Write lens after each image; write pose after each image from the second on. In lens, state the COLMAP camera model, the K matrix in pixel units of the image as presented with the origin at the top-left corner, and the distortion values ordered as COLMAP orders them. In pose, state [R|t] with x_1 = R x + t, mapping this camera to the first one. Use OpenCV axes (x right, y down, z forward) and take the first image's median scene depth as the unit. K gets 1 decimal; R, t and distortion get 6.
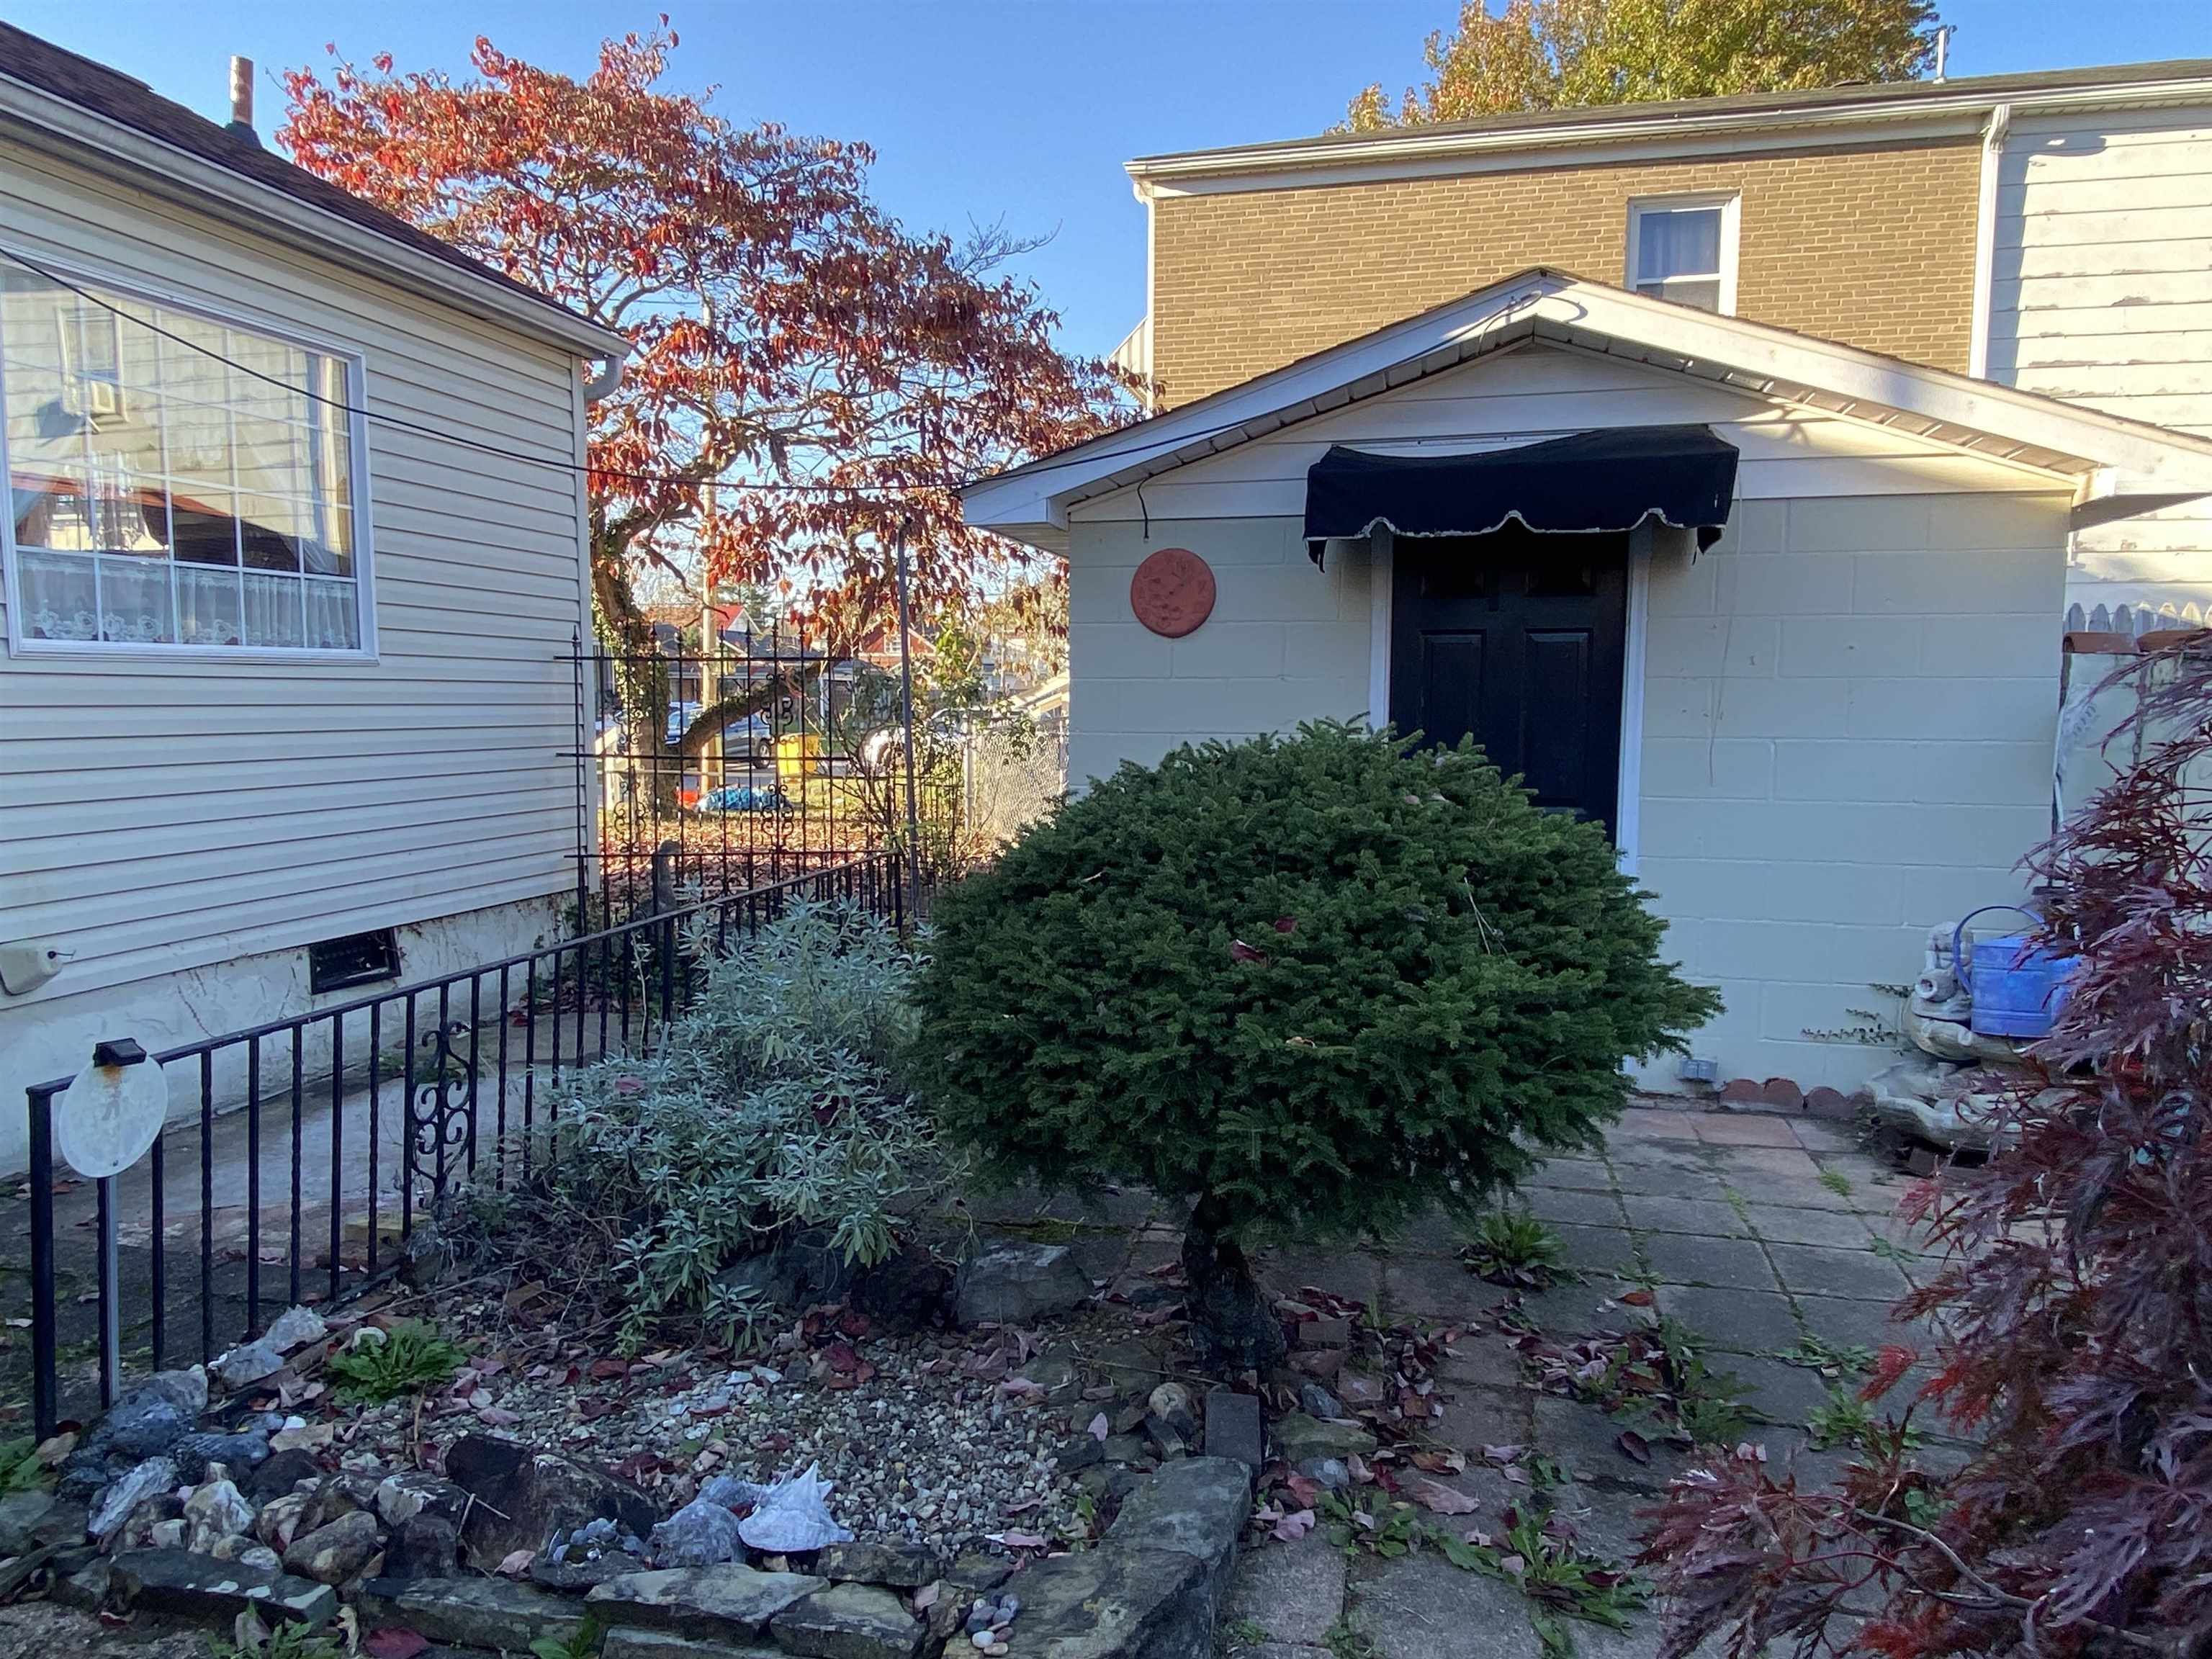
lens RADIAL K [[1423.0, 0, 1104.5], [0, 1423.0, 829.4], [0, 0, 1]] dist [0.002869, 0.000786]
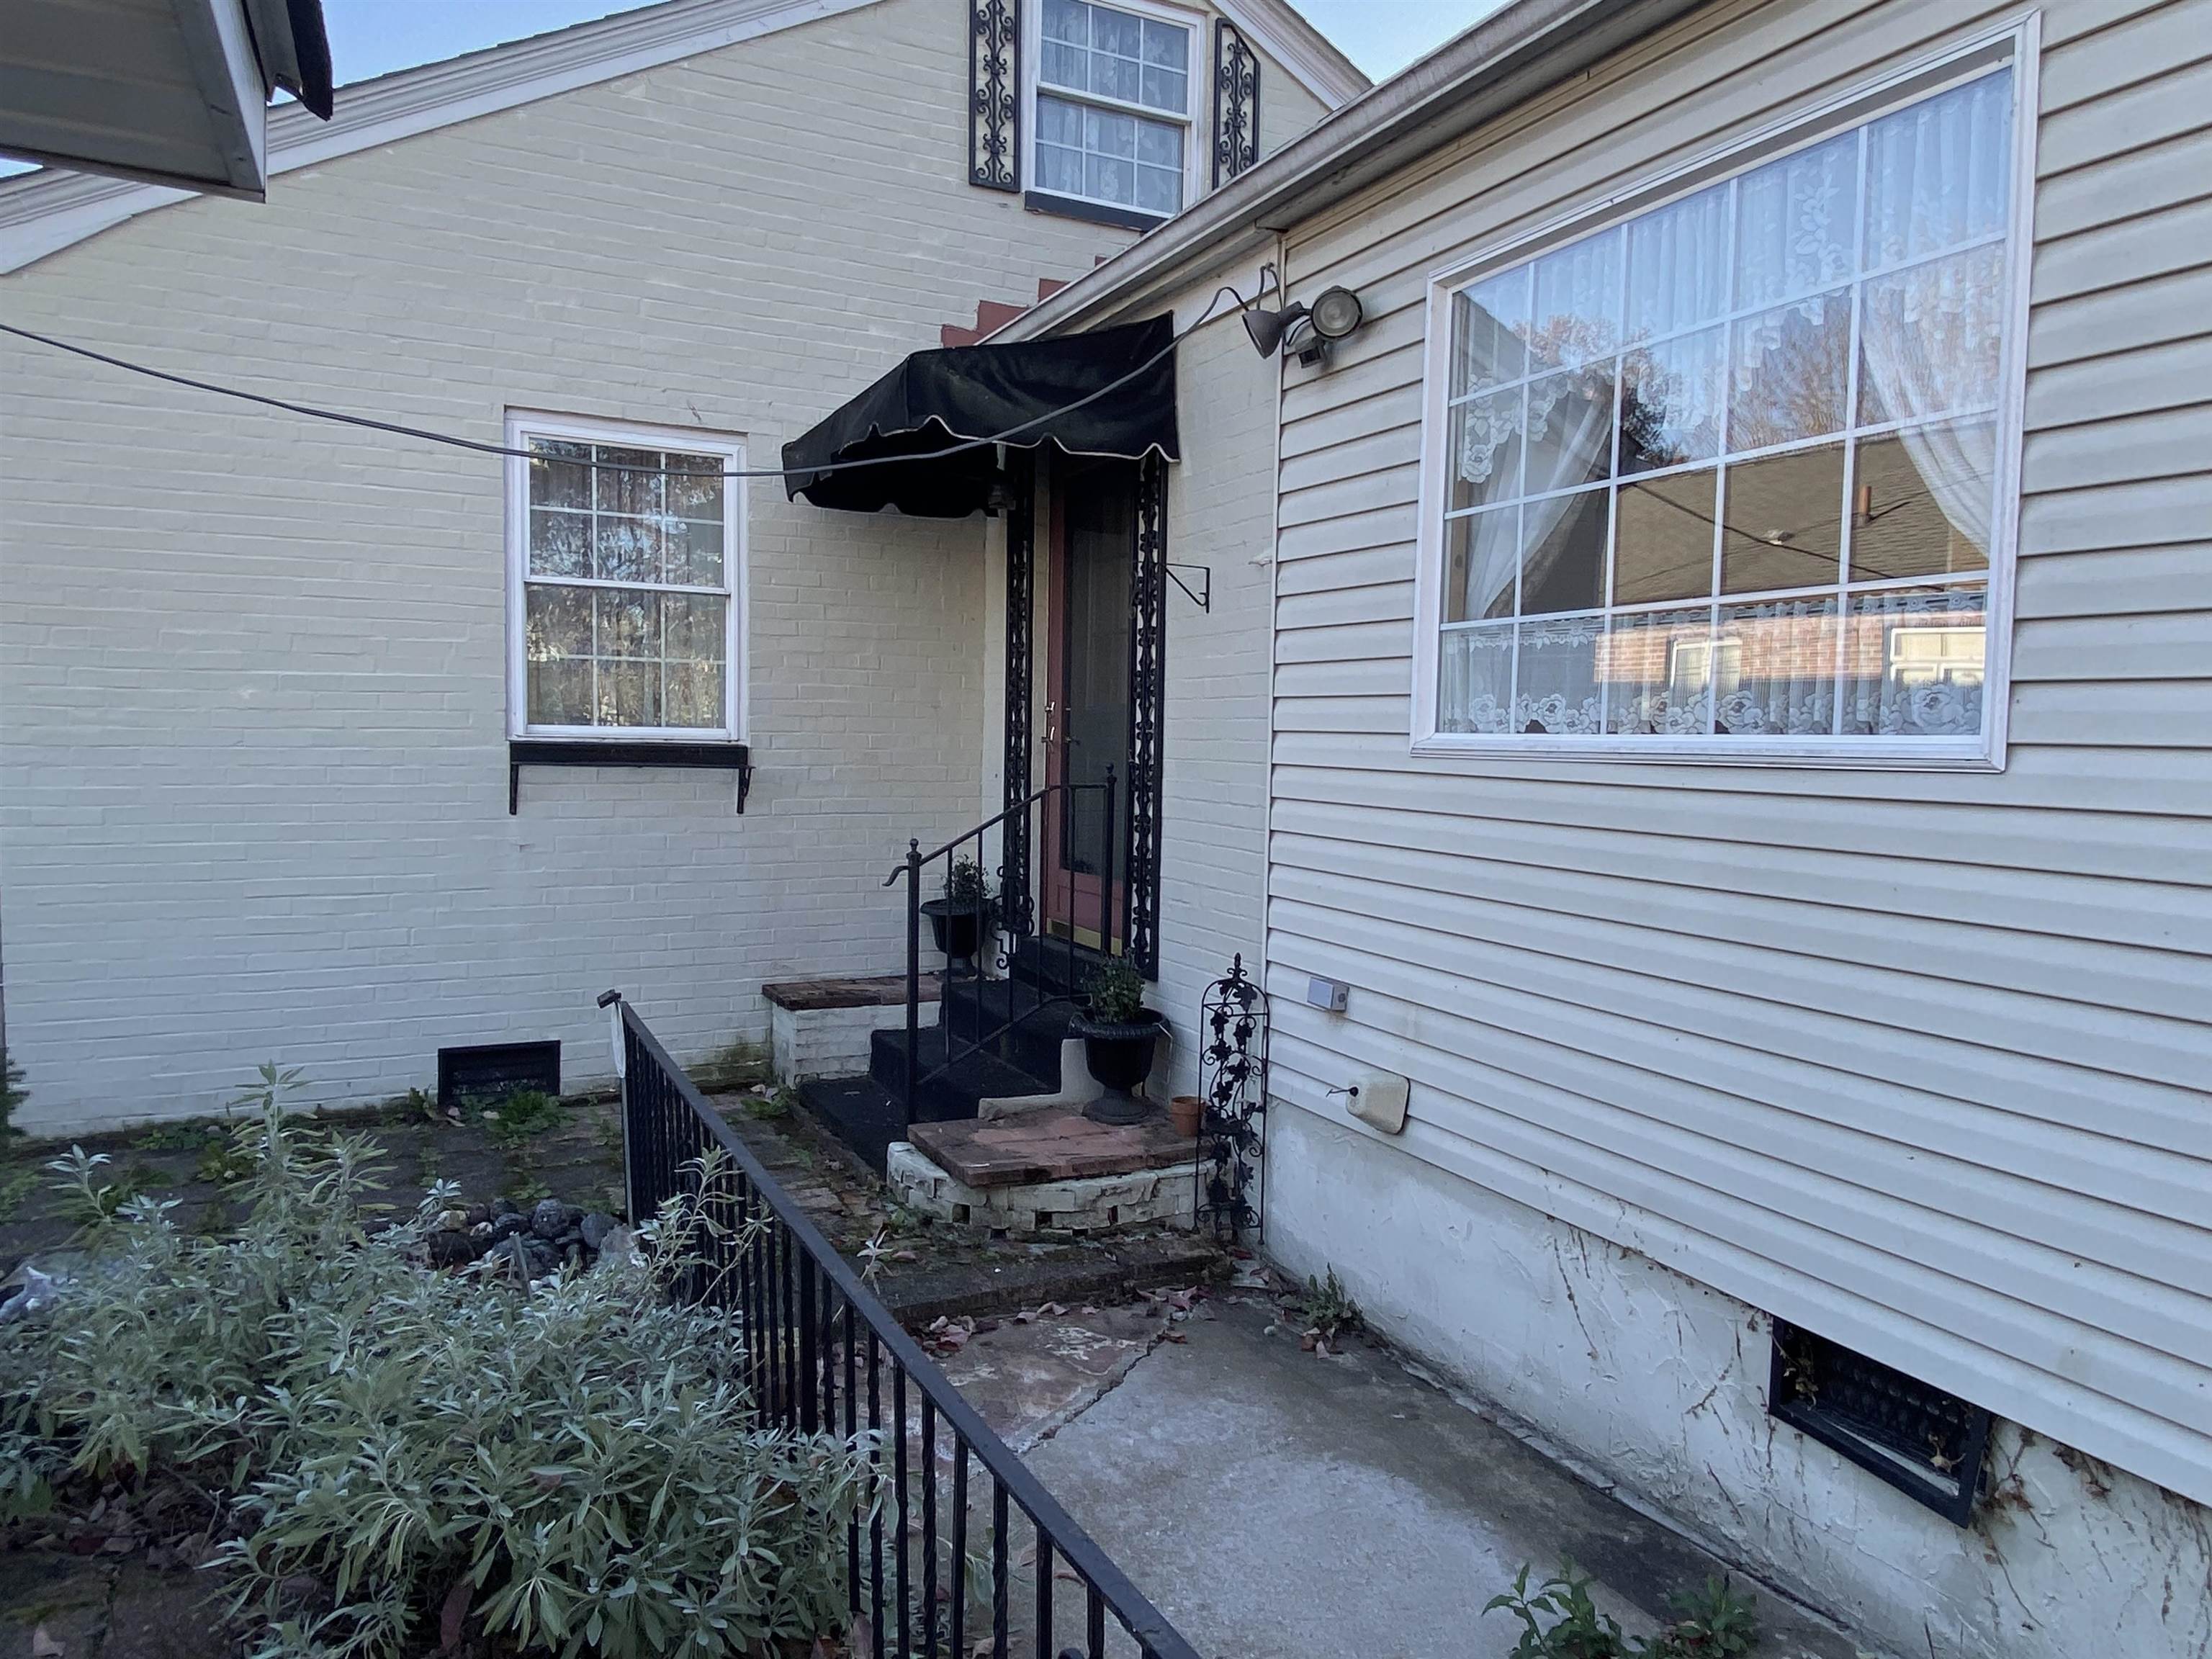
lens RADIAL K [[1423.0, 0, 1105.8], [0, 1423.0, 828.0], [0, 0, 1]] dist [0.002869, 0.000786]
pose [[-0.767024, 0.011744, -0.641511, -0.050403], [-0.098675, 0.985779, 0.136027, -0.137278], [0.633985, 0.167637, -0.754957, 1.208260]]
